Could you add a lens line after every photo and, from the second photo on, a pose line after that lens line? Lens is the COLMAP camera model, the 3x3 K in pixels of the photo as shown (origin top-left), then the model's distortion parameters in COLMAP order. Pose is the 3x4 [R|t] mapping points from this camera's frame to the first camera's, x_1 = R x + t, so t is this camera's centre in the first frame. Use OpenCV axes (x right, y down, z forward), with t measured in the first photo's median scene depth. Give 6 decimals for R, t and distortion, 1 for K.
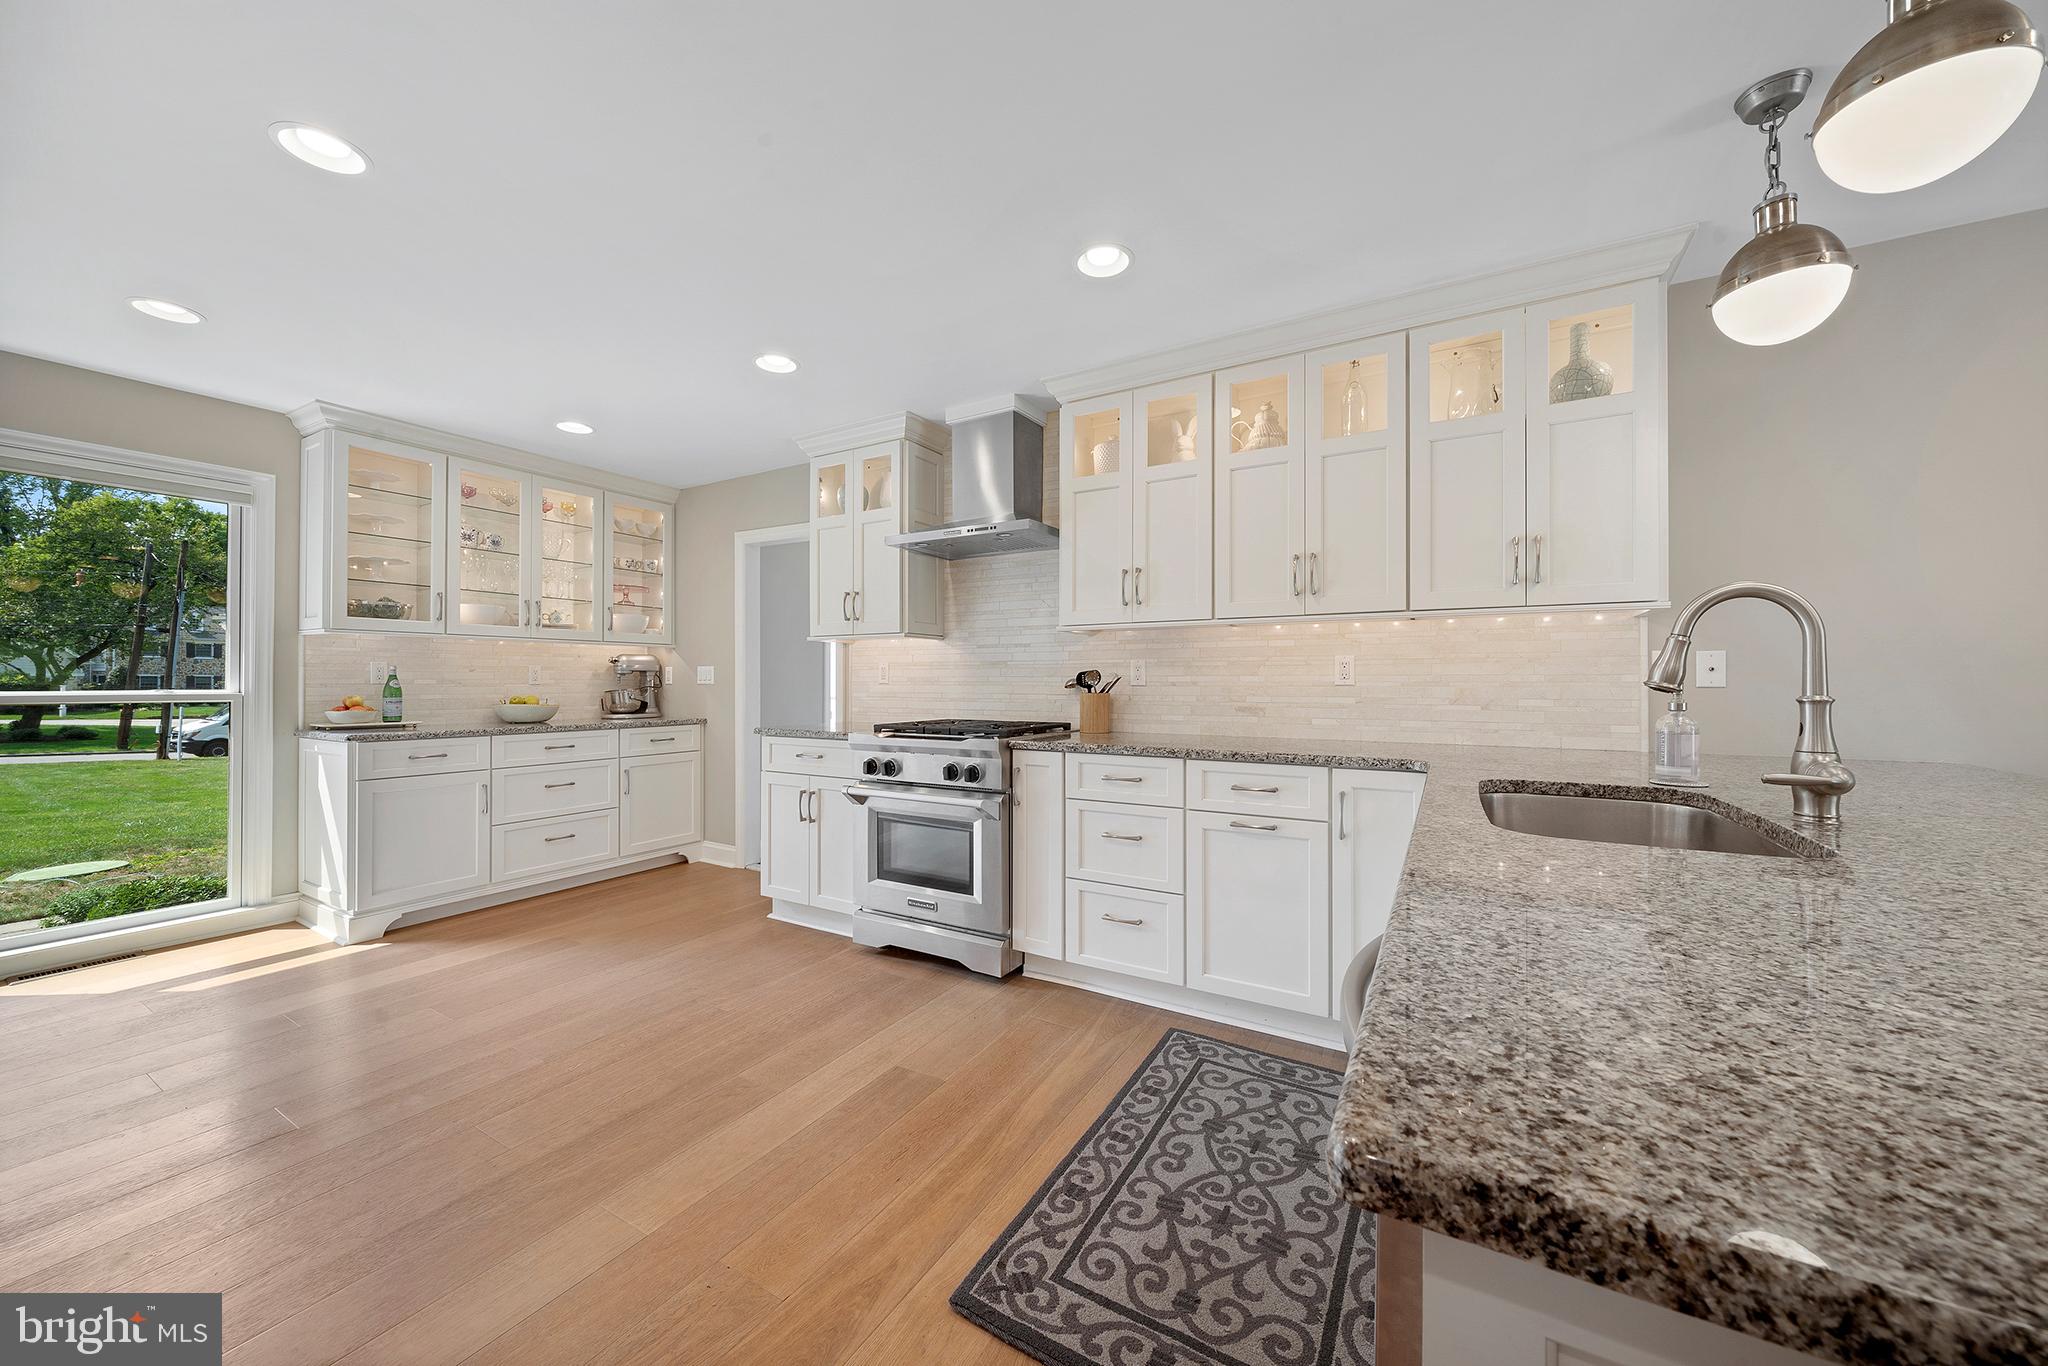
lens RADIAL K [[738.5, 0, 1032.4], [0, 738.5, 674.3], [0, 0, 1]] dist [0.000635, 0.000128]
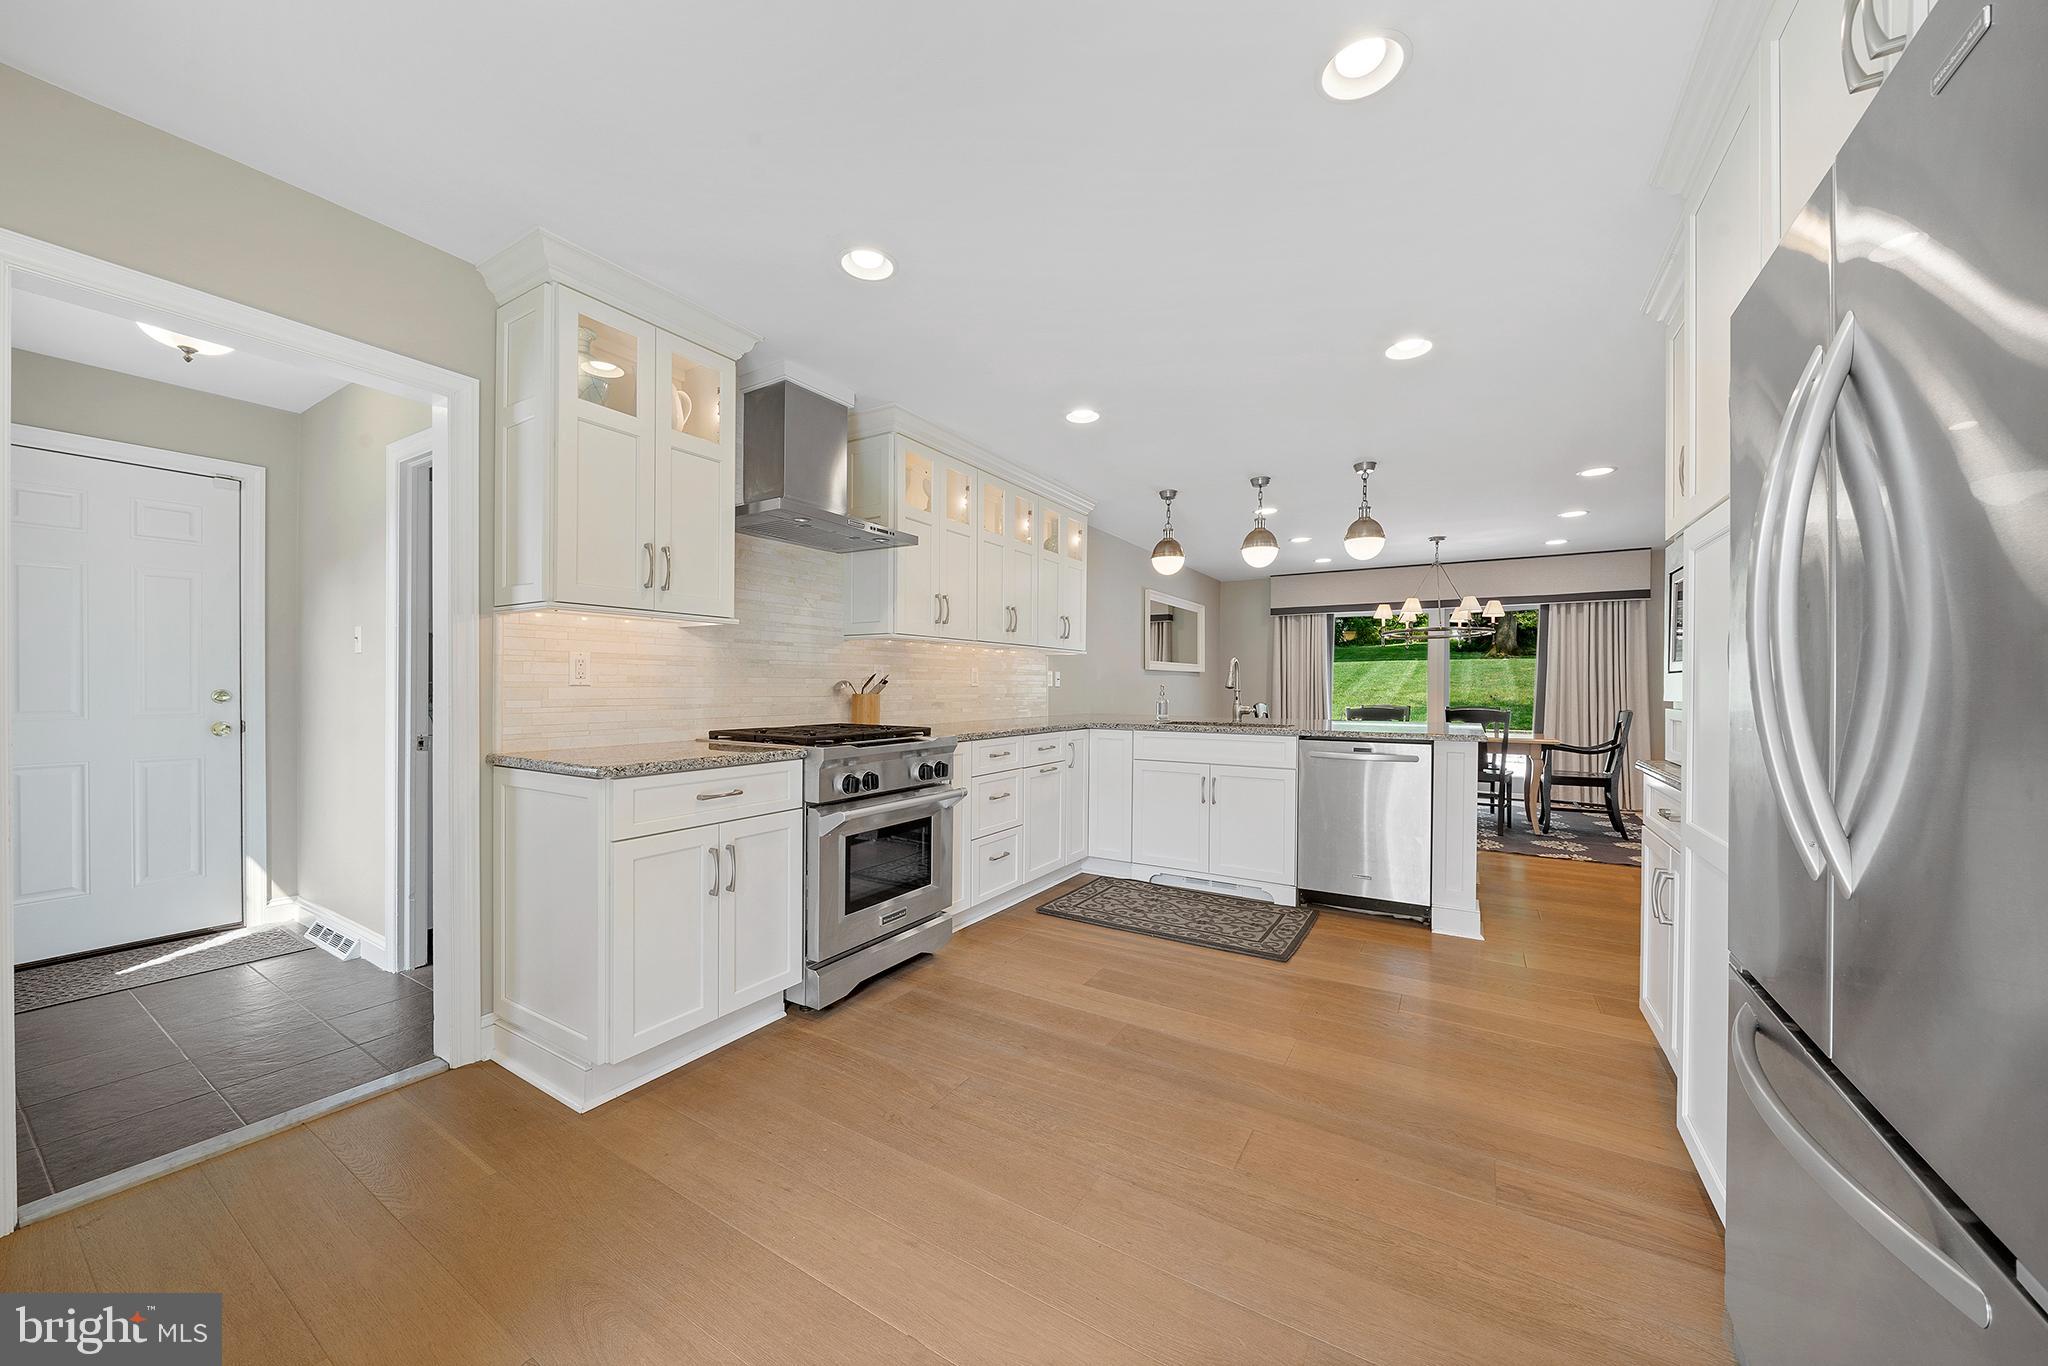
lens RADIAL K [[708.2, 0, 1034.4], [0, 708.2, 686.1], [0, 0, 1]] dist [-0.000196, 0.000205]
pose [[0.022110, -0.001517, 0.999754, -1.508607], [-0.015638, 0.999876, 0.001863, 0.011658], [-0.999633, -0.015675, 0.022083, 1.138926]]
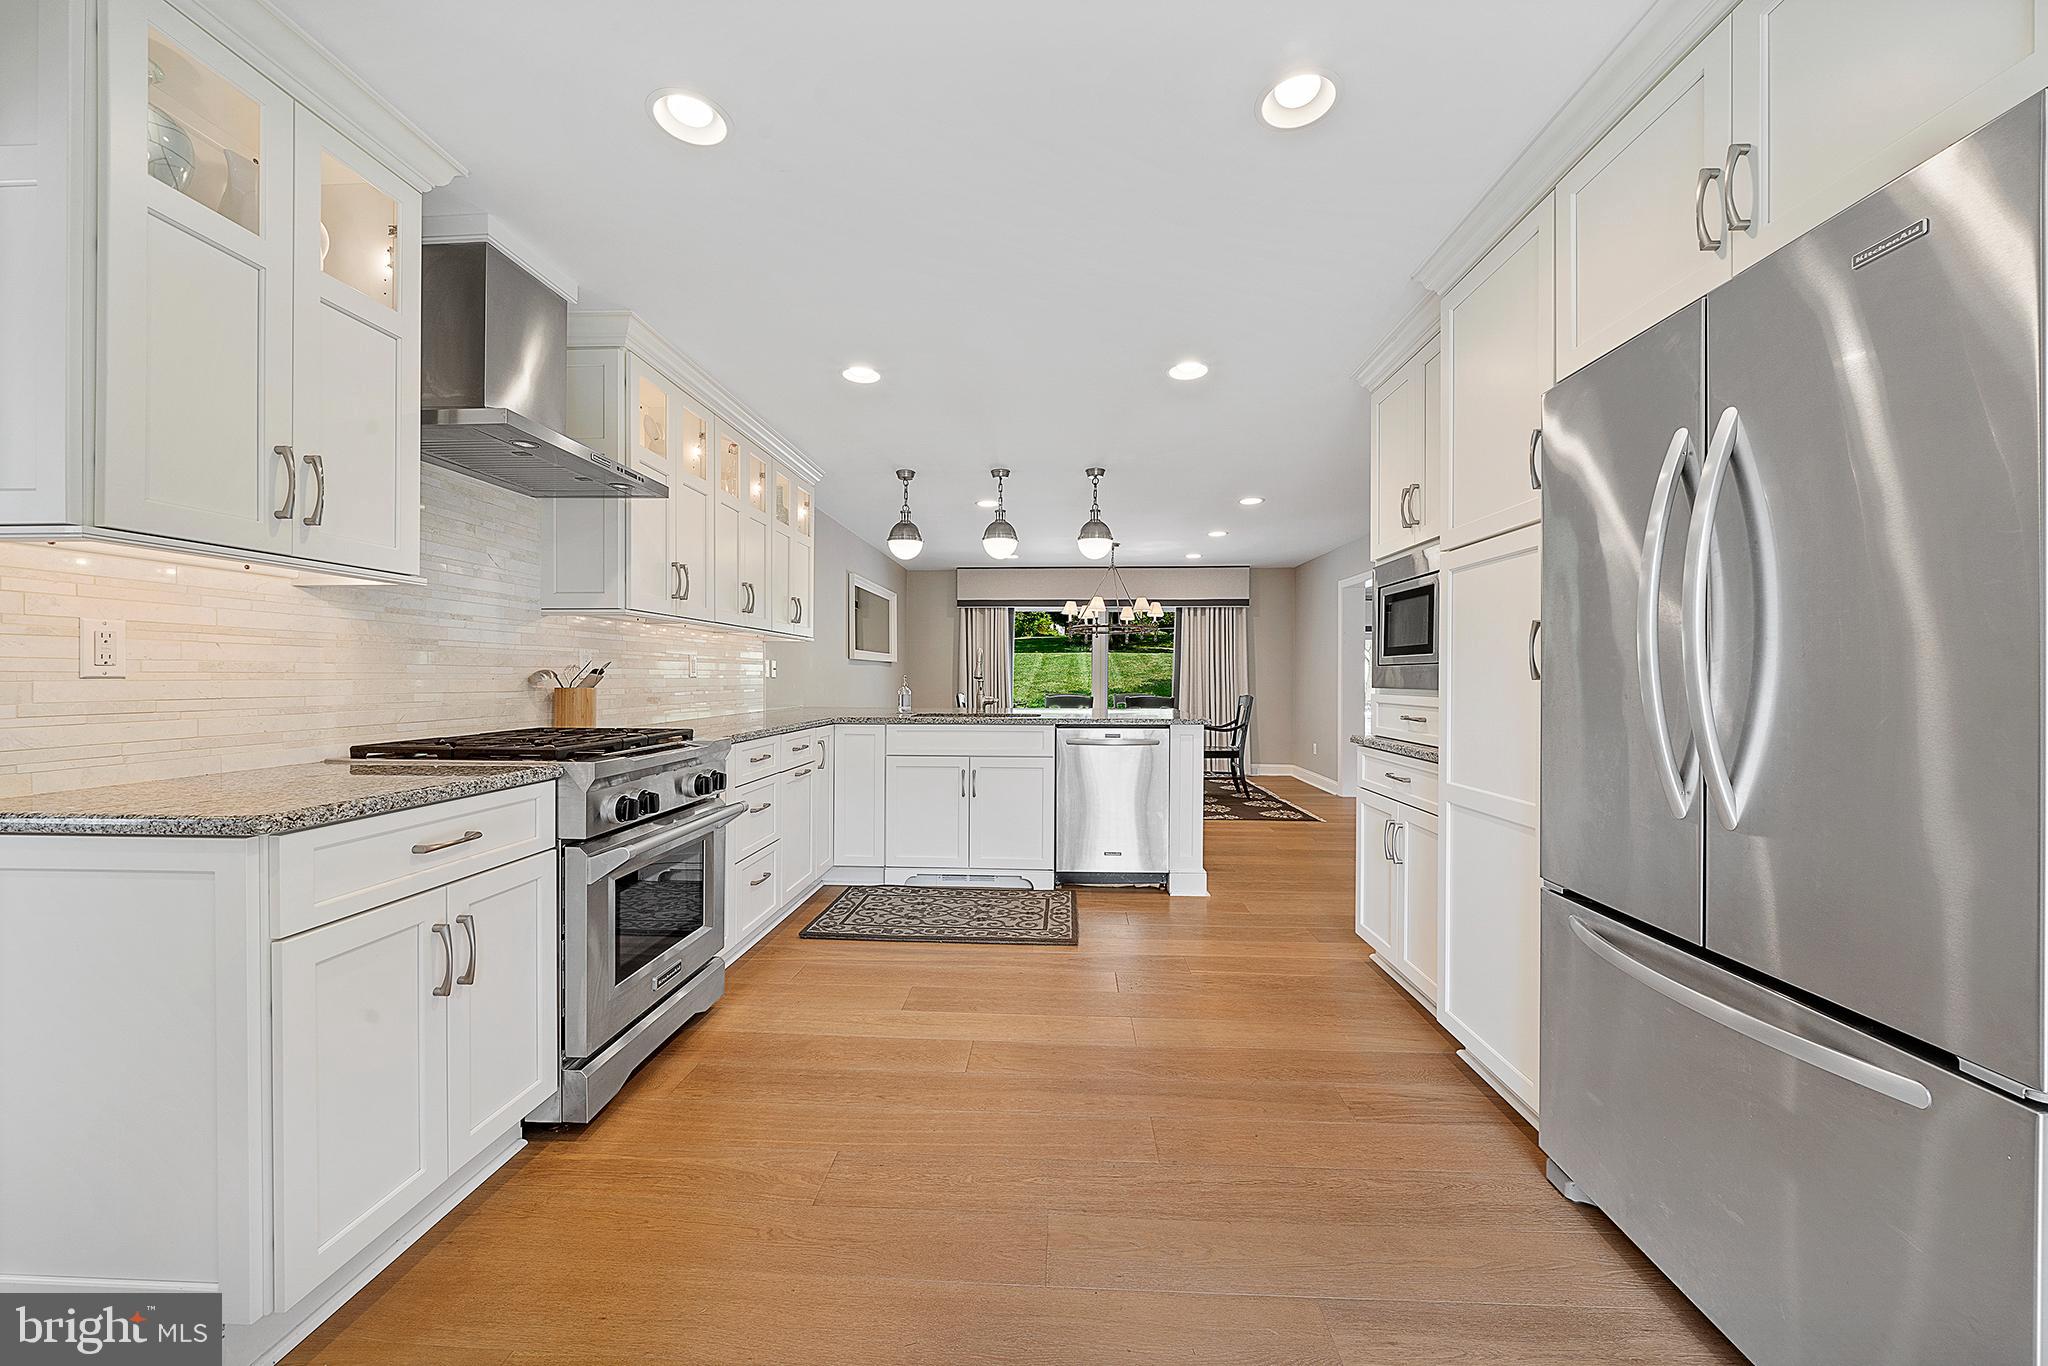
lens RADIAL K [[725.1, 0, 1022.5], [0, 725.1, 678.7], [0, 0, 1]] dist [0.000257, -0.000098]
pose [[-0.447110, -0.004057, 0.894470, -1.362148], [-0.013329, 0.999909, -0.002128, 0.015493], [-0.894380, -0.012874, -0.447123, 1.434544]]
